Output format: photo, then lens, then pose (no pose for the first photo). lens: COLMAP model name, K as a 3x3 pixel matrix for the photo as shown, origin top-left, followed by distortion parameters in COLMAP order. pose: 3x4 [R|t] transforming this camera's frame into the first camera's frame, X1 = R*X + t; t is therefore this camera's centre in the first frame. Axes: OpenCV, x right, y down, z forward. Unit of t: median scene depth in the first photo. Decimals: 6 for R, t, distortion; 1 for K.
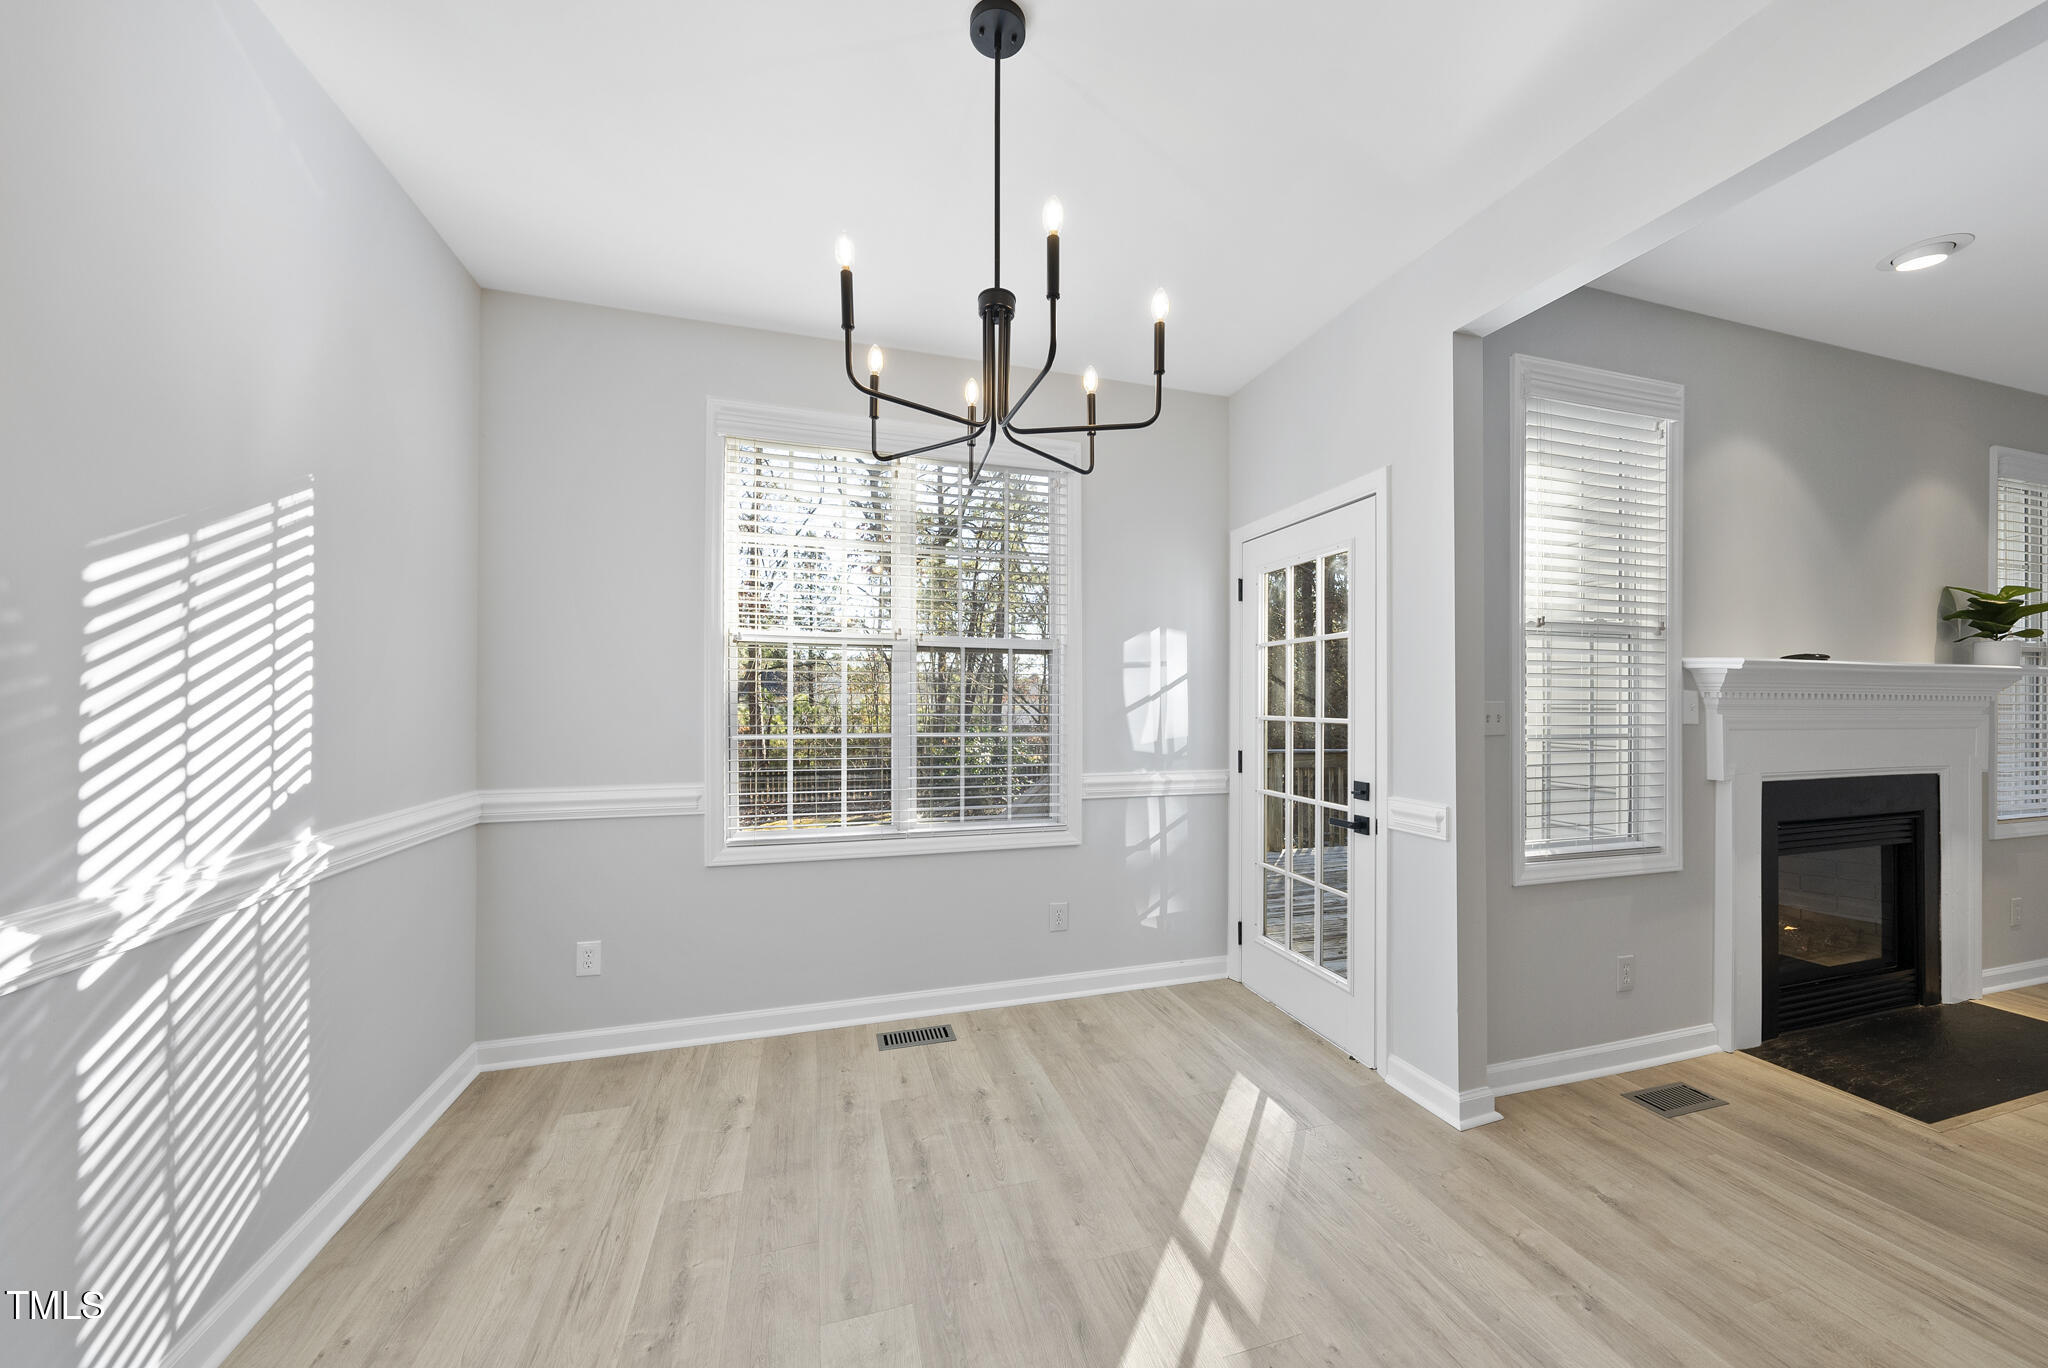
lens RADIAL K [[718.2, 0, 1030.7], [0, 718.2, 700.0], [0, 0, 1]] dist [0.001465, -0.000275]
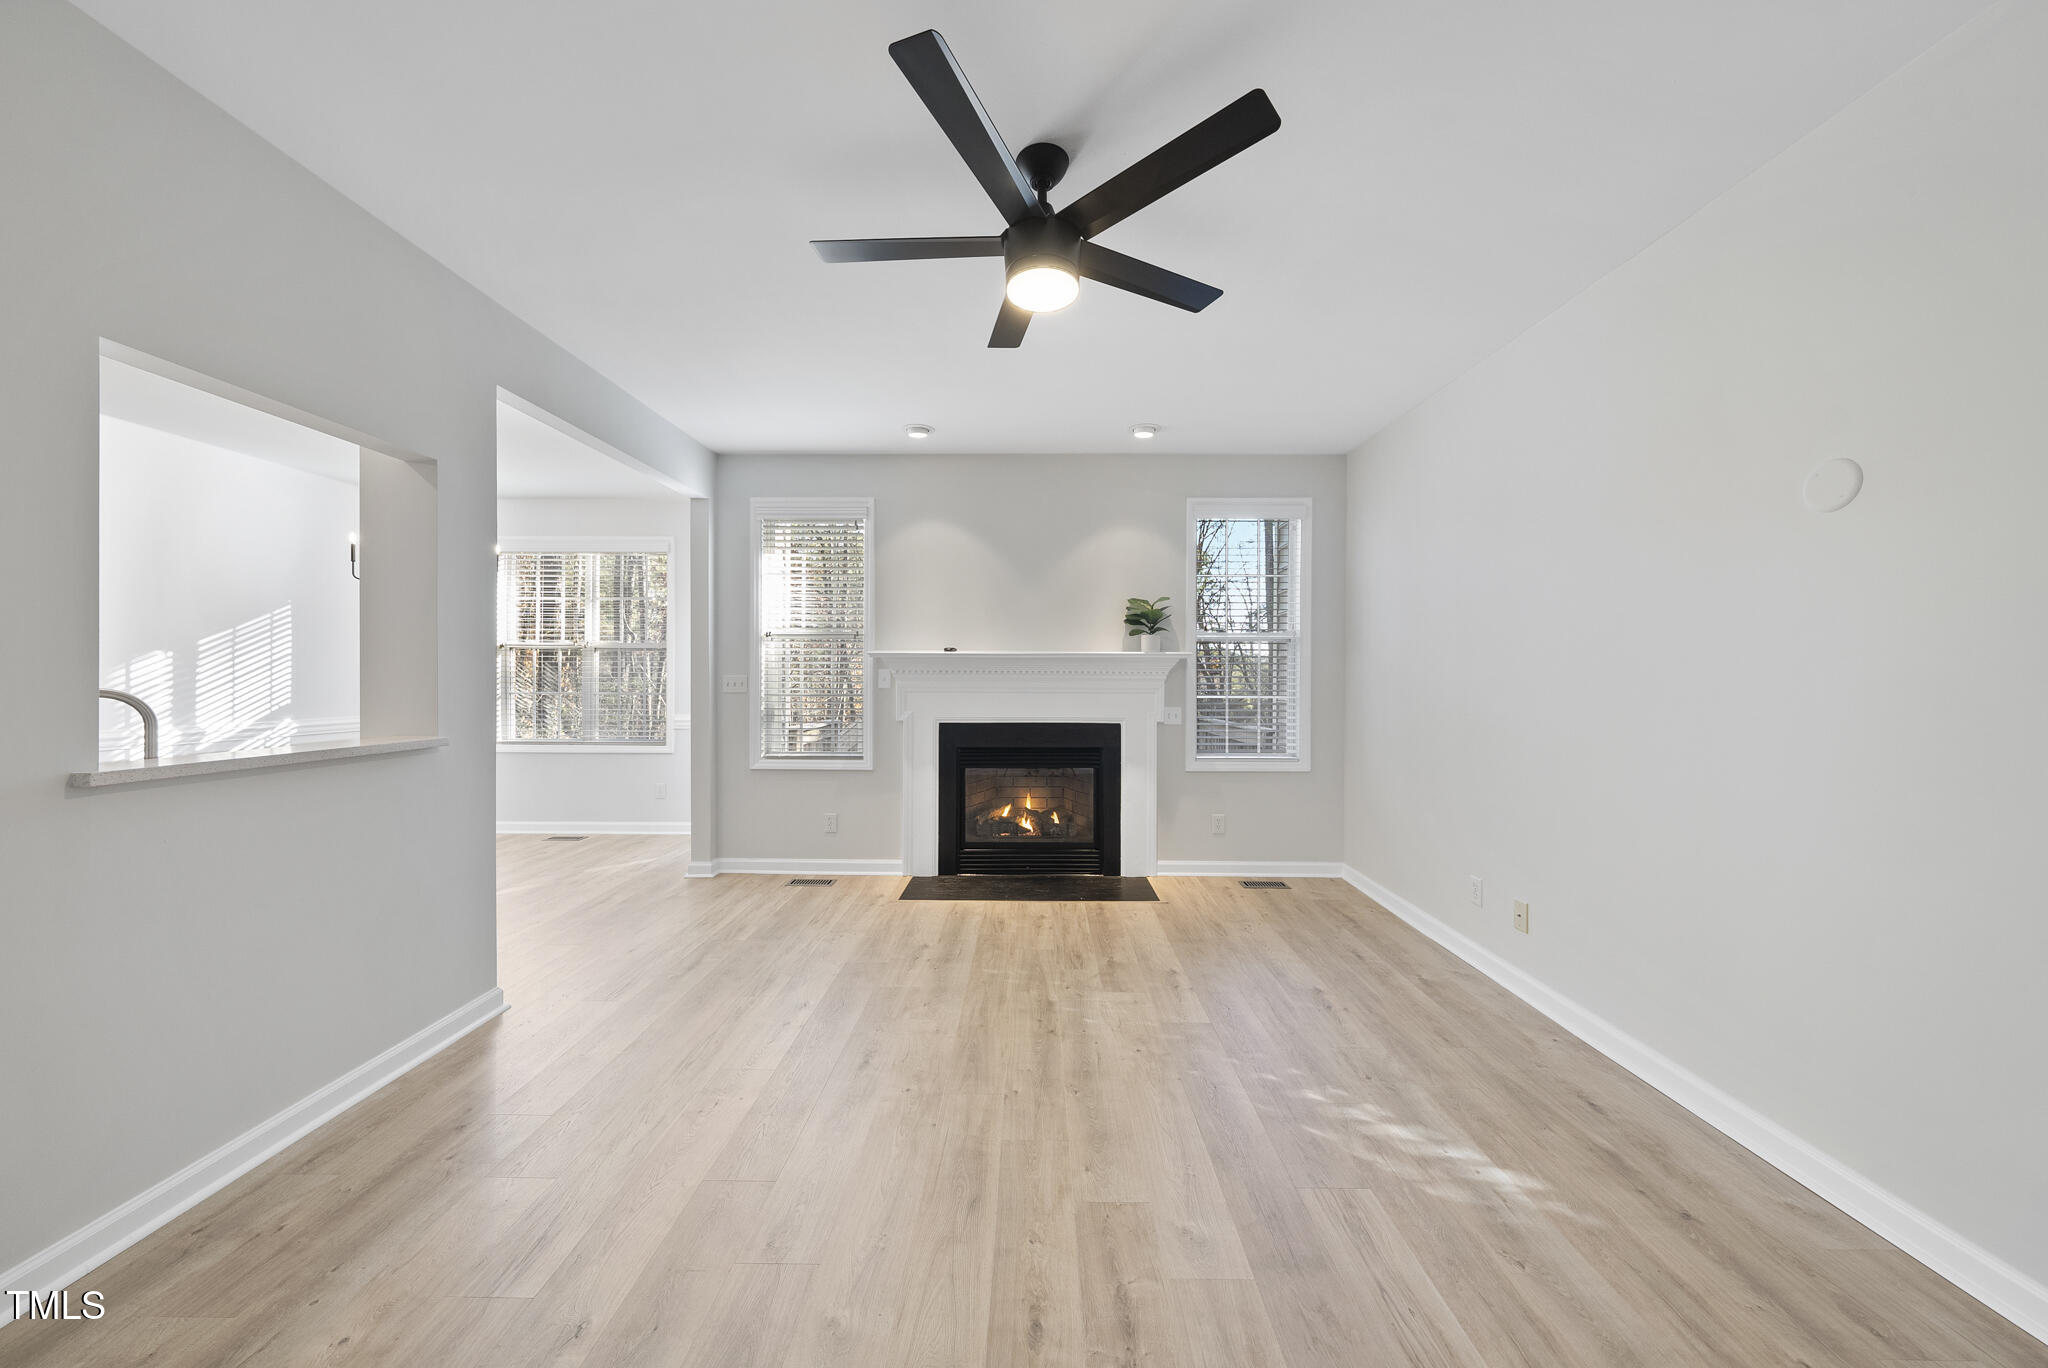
lens RADIAL K [[697.7, 0, 1027.7], [0, 697.7, 679.1], [0, 0, 1]] dist [-0.001781, 0.000366]
pose [[0.952697, 0.000720, -0.303922, 1.884791], [0.001533, 0.999973, 0.007173, -0.000996], [0.303919, -0.007300, 0.952670, -0.557430]]
